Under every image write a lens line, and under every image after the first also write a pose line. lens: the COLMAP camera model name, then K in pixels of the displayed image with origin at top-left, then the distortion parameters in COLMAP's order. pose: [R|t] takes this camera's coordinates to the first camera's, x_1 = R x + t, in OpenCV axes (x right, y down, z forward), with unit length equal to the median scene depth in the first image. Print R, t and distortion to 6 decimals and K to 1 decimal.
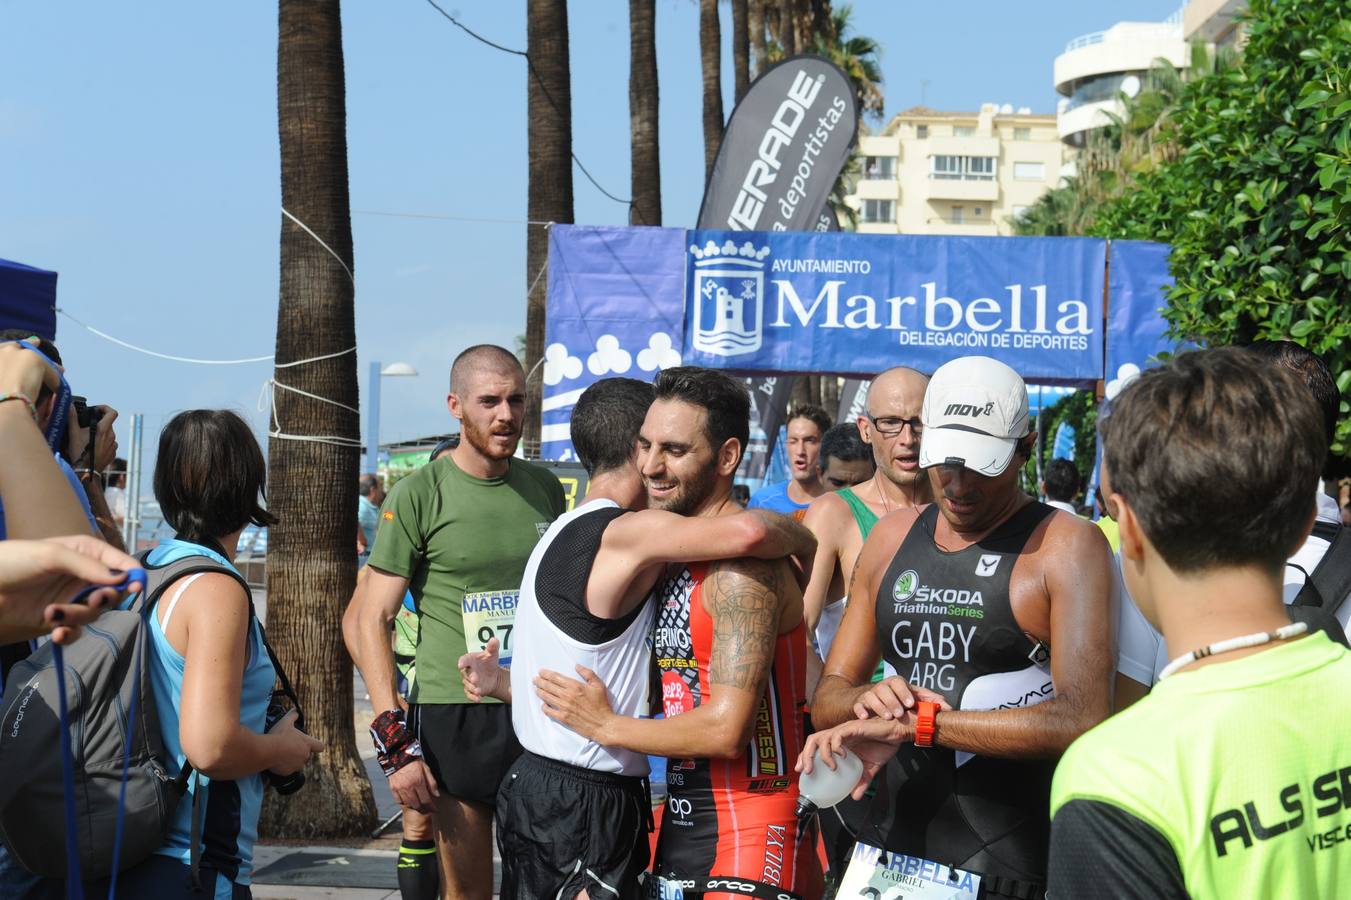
lens RADIAL K [[2291.1, 0, 678.0], [0, 2291.1, 447.5], [0, 0, 1]] dist [0.235530, -0.209024]
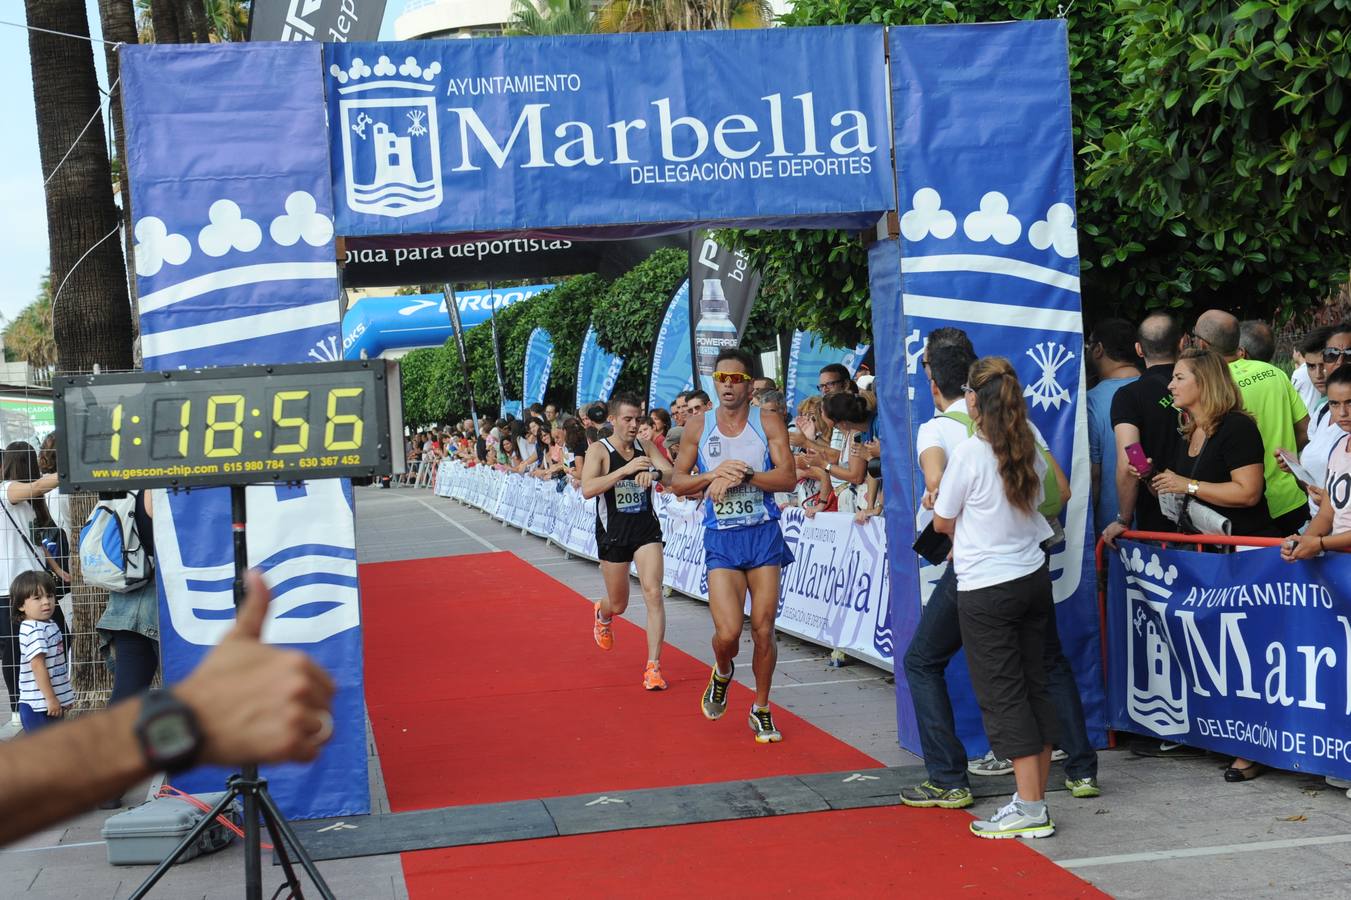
lens RADIAL K [[2291.1, 0, 678.0], [0, 2291.1, 447.5], [0, 0, 1]] dist [0.235530, -0.209024]
pose [[0.969095, -0.097139, 0.226759, -0.064746], [0.088946, 0.994969, 0.046097, 0.006679], [-0.230096, -0.024503, 0.972859, 0.272162]]
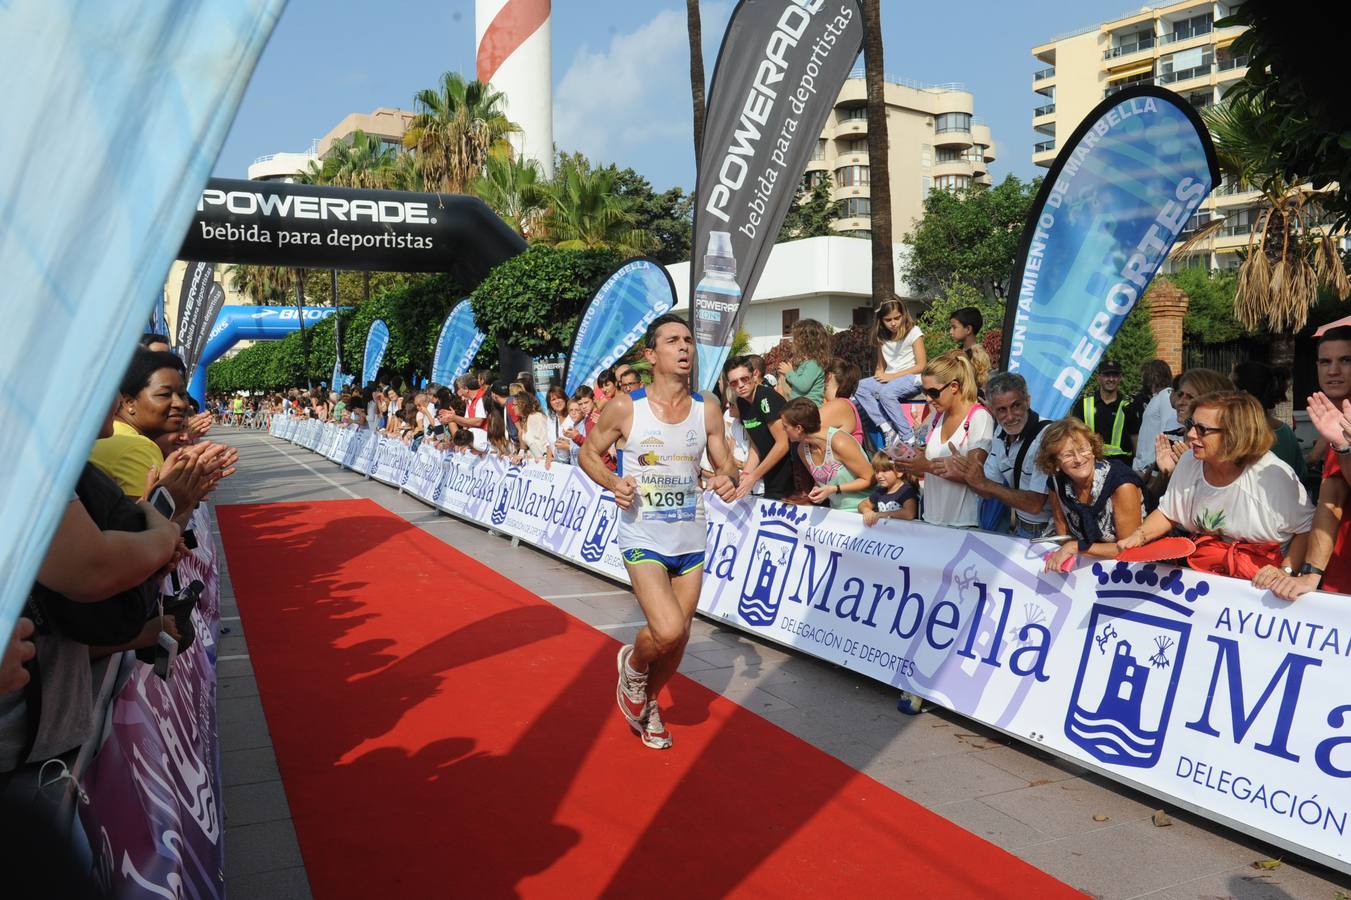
lens RADIAL K [[1055.4, 0, 685.6], [0, 1055.4, 451.4], [0, 0, 1]] dist [-0.008563, -0.029142]
pose [[0.868644, -0.050773, 0.492828, -0.003163], [0.008460, 0.996110, 0.087711, 0.039413], [-0.495364, -0.072021, 0.865695, 1.253704]]
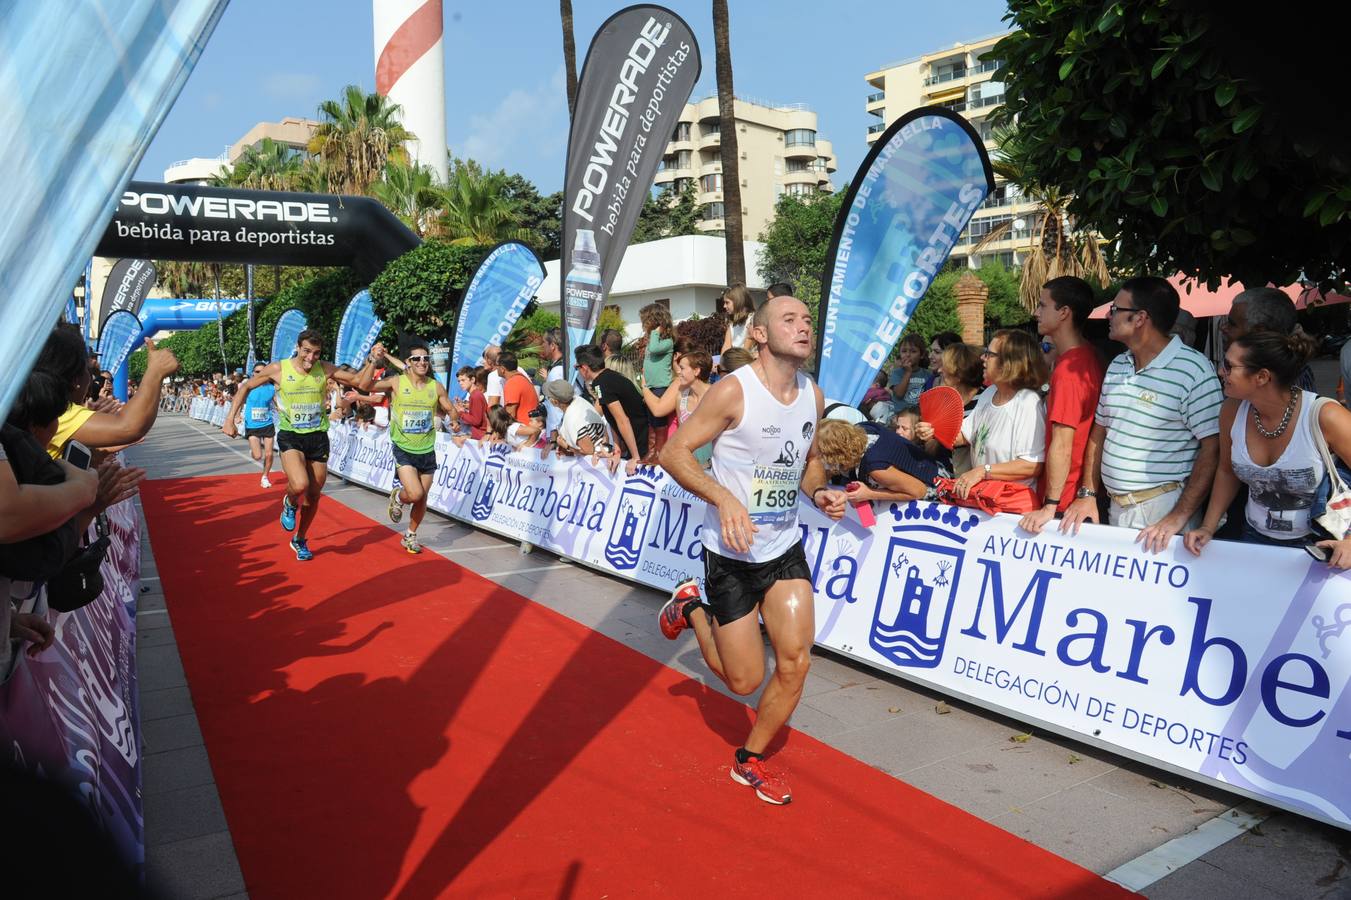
lens RADIAL K [[927.1, 0, 680.9], [0, 927.1, 454.6], [0, 0, 1]] dist [-0.046764, -0.003412]
pose [[0.805609, -0.084201, 0.586433, 0.000634], [0.015971, 0.992576, 0.120575, 0.042226], [-0.592232, -0.087771, 0.800973, 1.242077]]
